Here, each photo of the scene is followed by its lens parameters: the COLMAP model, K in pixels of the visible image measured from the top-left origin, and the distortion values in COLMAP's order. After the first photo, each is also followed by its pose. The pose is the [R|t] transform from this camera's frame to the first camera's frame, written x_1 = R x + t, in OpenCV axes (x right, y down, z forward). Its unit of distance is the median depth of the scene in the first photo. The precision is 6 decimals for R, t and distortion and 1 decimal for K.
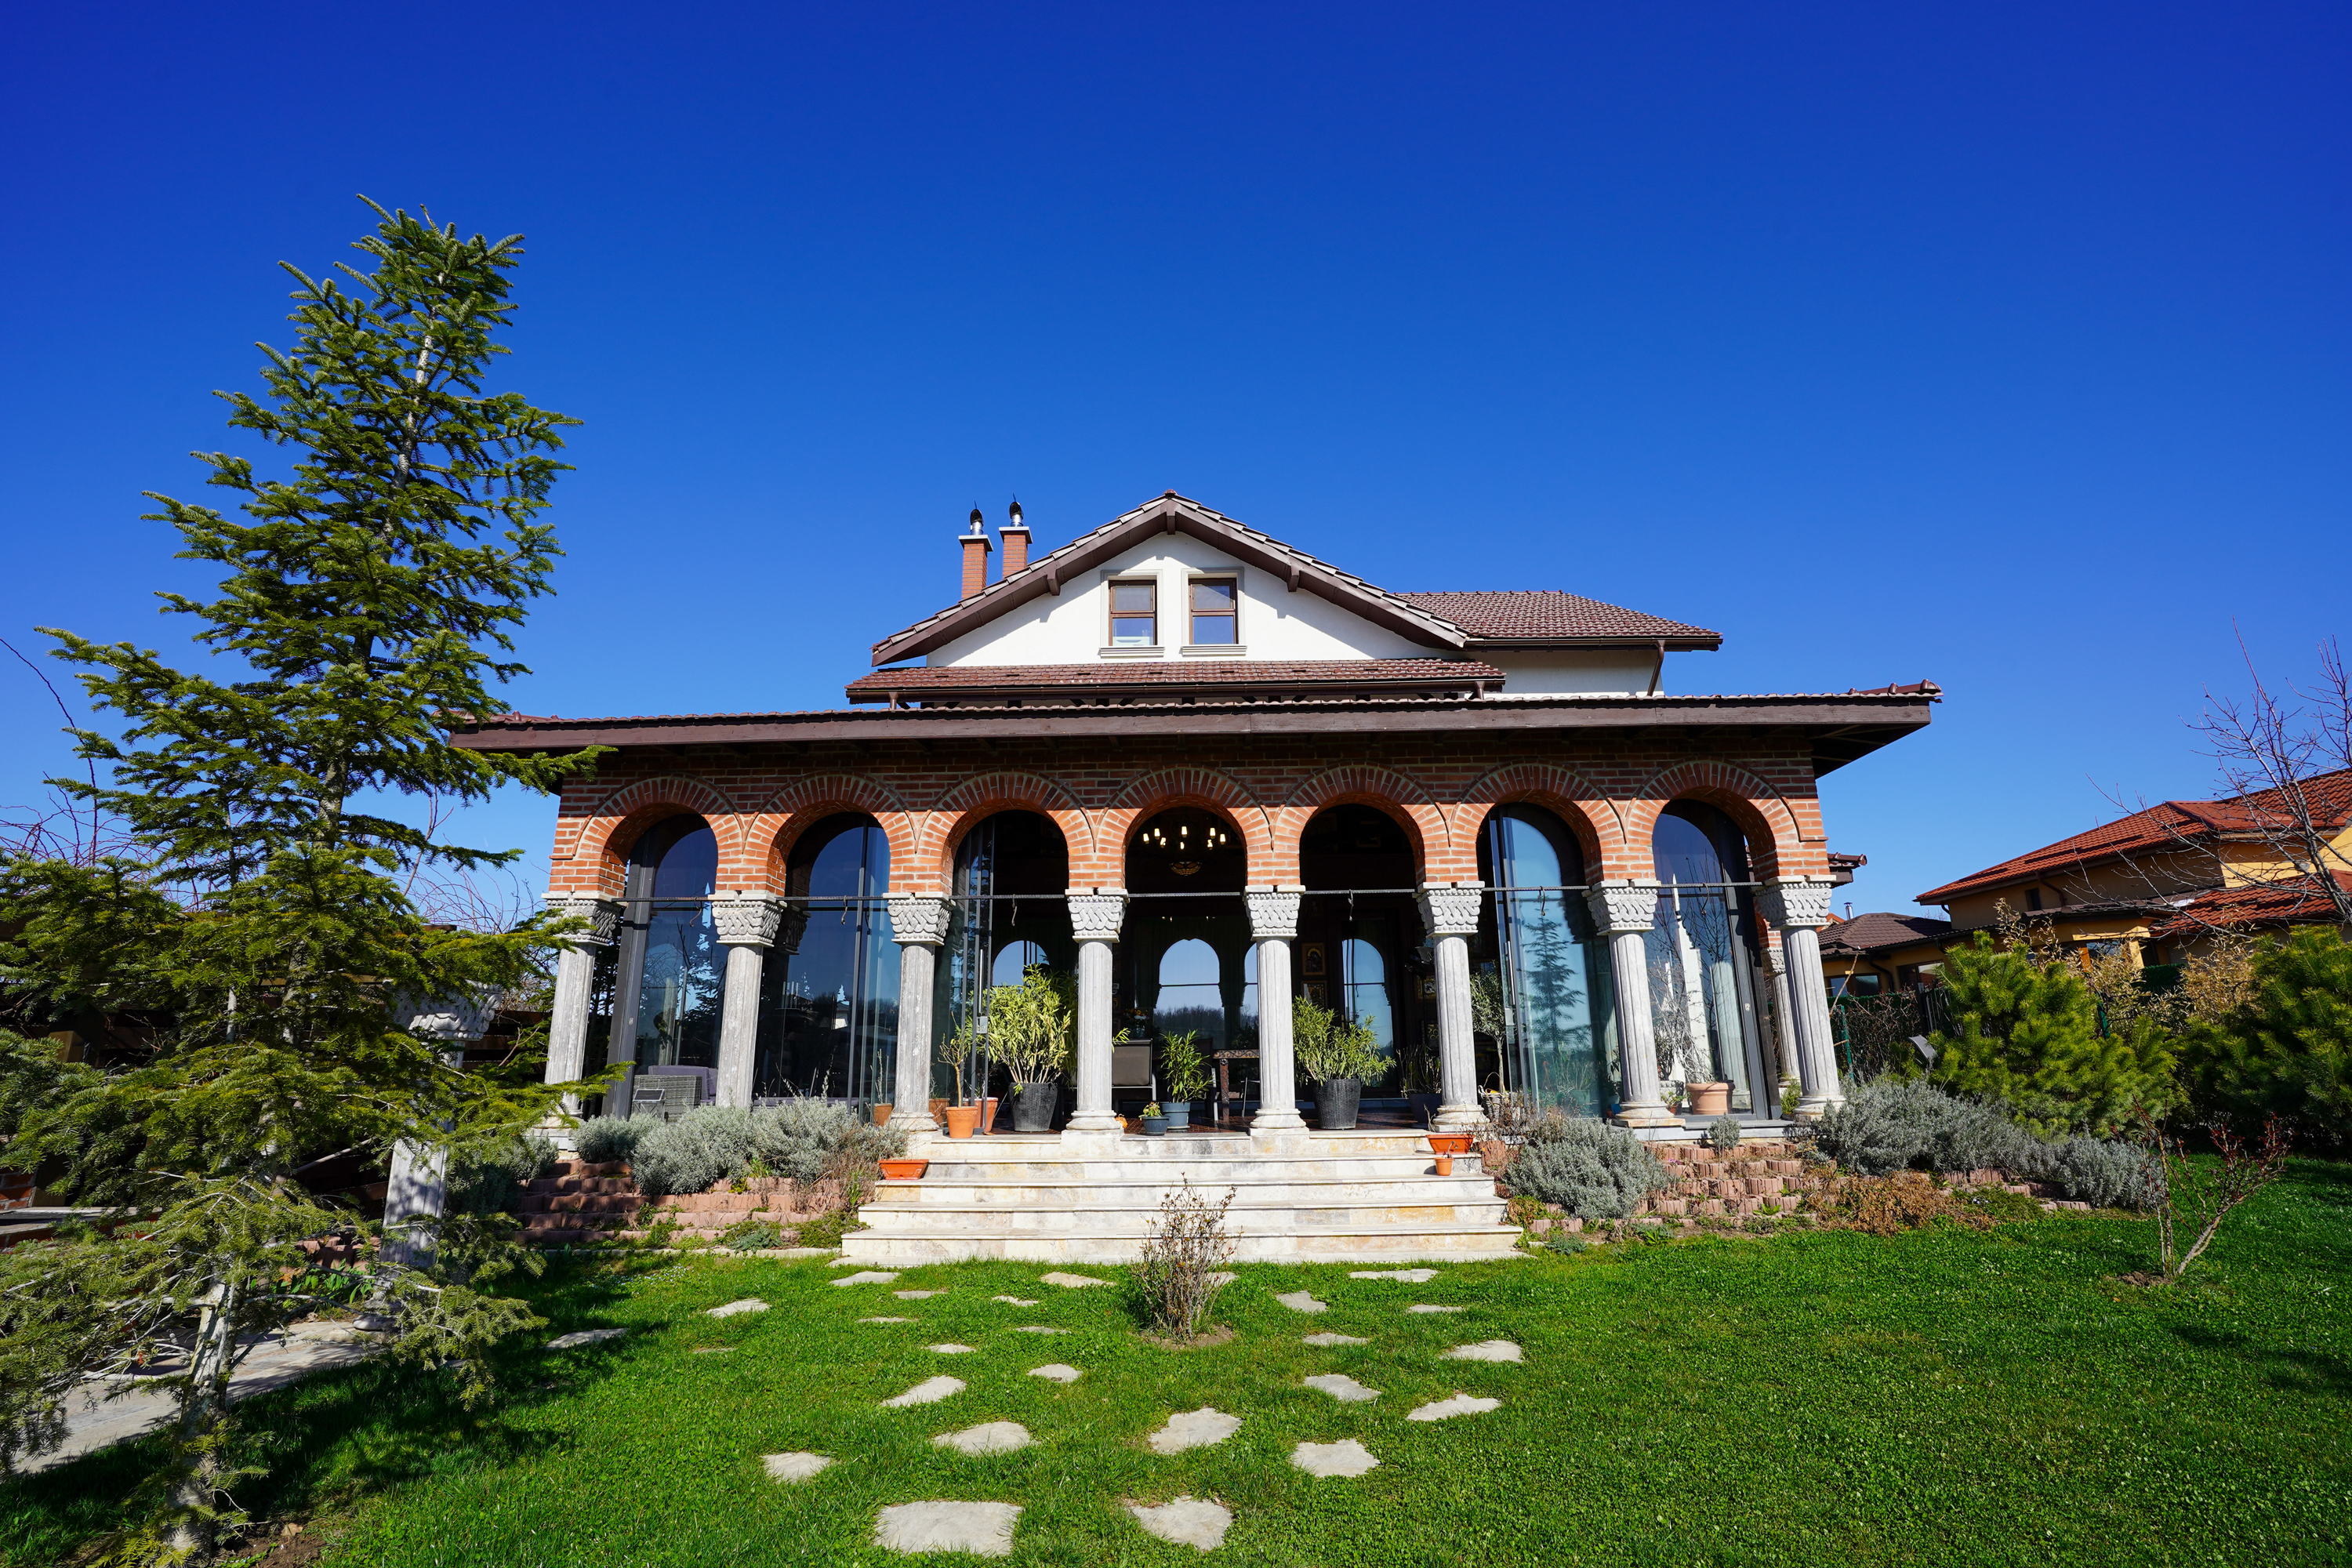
lens RADIAL K [[1083.3, 0, 1174.1], [0, 1083.3, 782.0], [0, 0, 1]] dist [-0.070785, 0.027404]
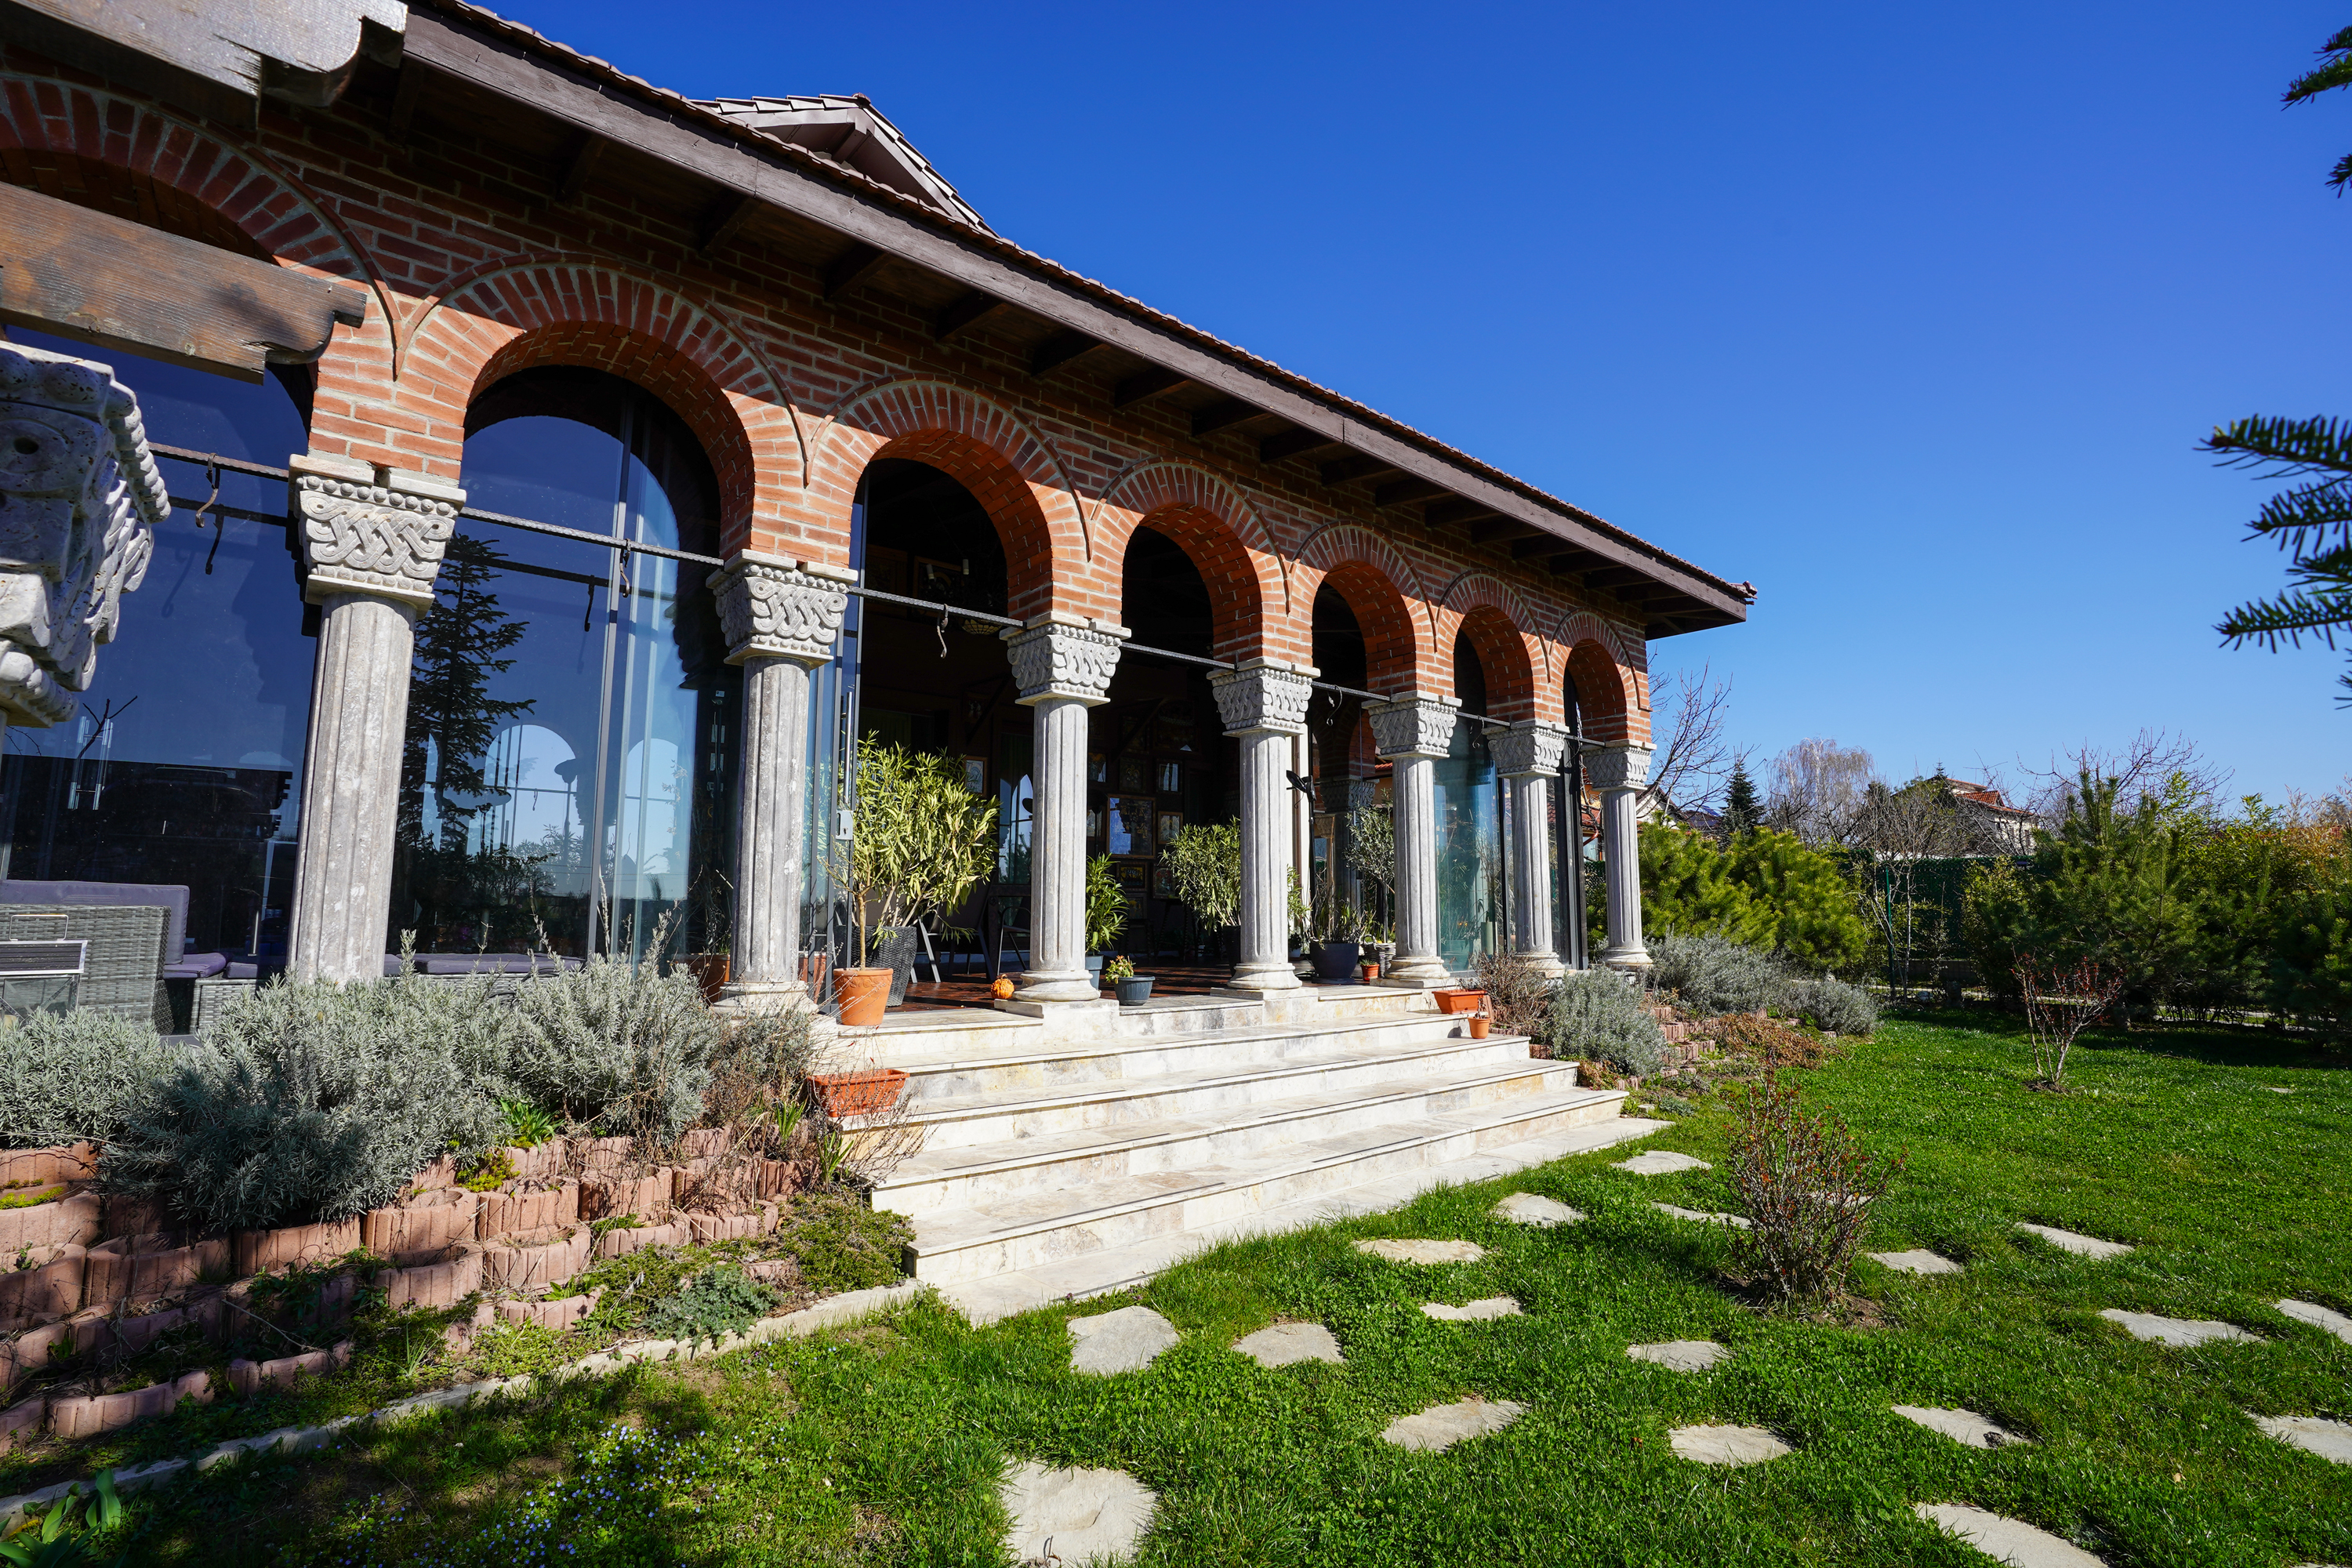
lens RADIAL K [[1083.3, 0, 1174.1], [0, 1083.3, 782.0], [0, 0, 1]] dist [-0.070785, 0.027404]
pose [[0.748870, 0.094329, 0.655970, -0.425983], [-0.177800, 0.982127, 0.061749, 0.140441], [-0.638421, -0.162874, 0.752257, 0.479728]]
